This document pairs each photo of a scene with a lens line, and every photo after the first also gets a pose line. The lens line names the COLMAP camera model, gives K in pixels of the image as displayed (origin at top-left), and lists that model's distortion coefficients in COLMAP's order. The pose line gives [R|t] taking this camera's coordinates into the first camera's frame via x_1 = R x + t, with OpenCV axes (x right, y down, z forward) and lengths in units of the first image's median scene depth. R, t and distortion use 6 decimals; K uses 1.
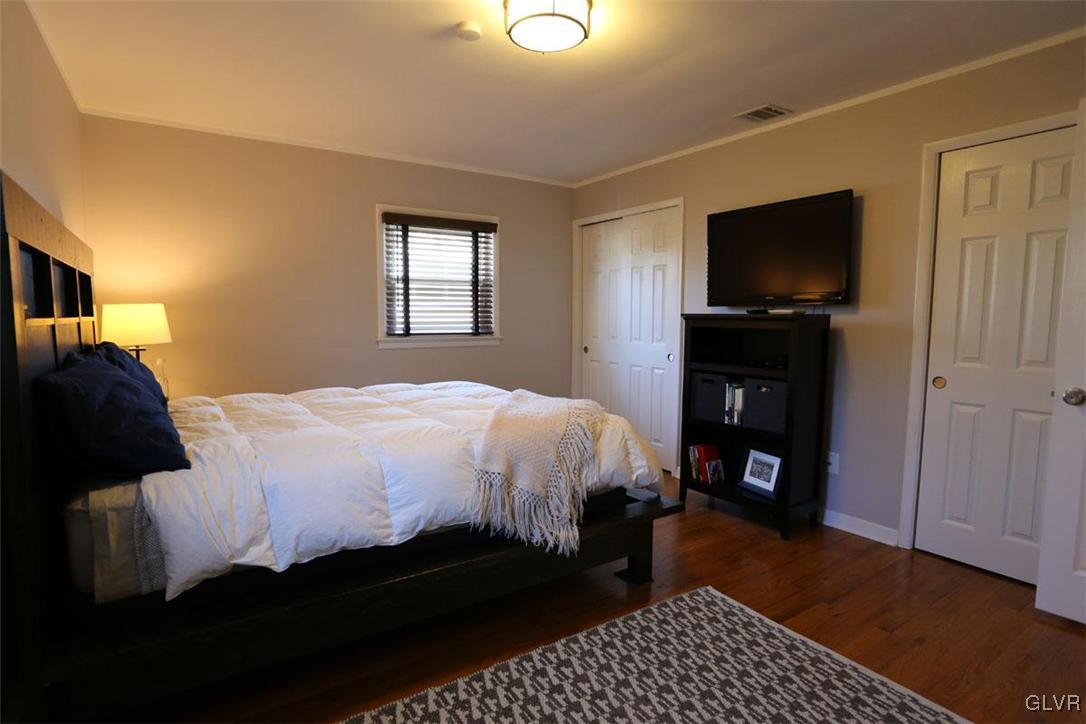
lens RADIAL K [[564.8, 0, 545.4], [0, 564.8, 359.1], [0, 0, 1]] dist [-0.041896, 0.004107]
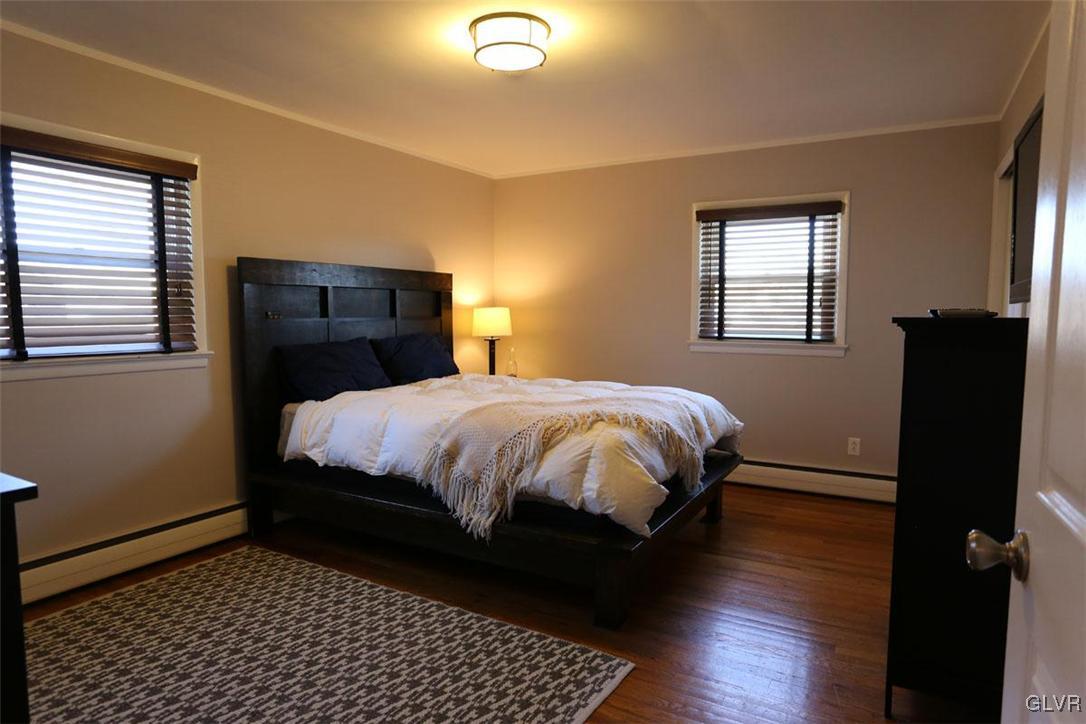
lens RADIAL K [[639.1, 0, 528.5], [0, 639.1, 359.4], [0, 0, 1]] dist [-0.022051, 0.009079]
pose [[0.431333, 0.064762, -0.899865, 1.182750], [-0.072141, 0.996702, 0.037151, -0.051144], [0.899304, 0.048893, 0.434583, 0.537393]]
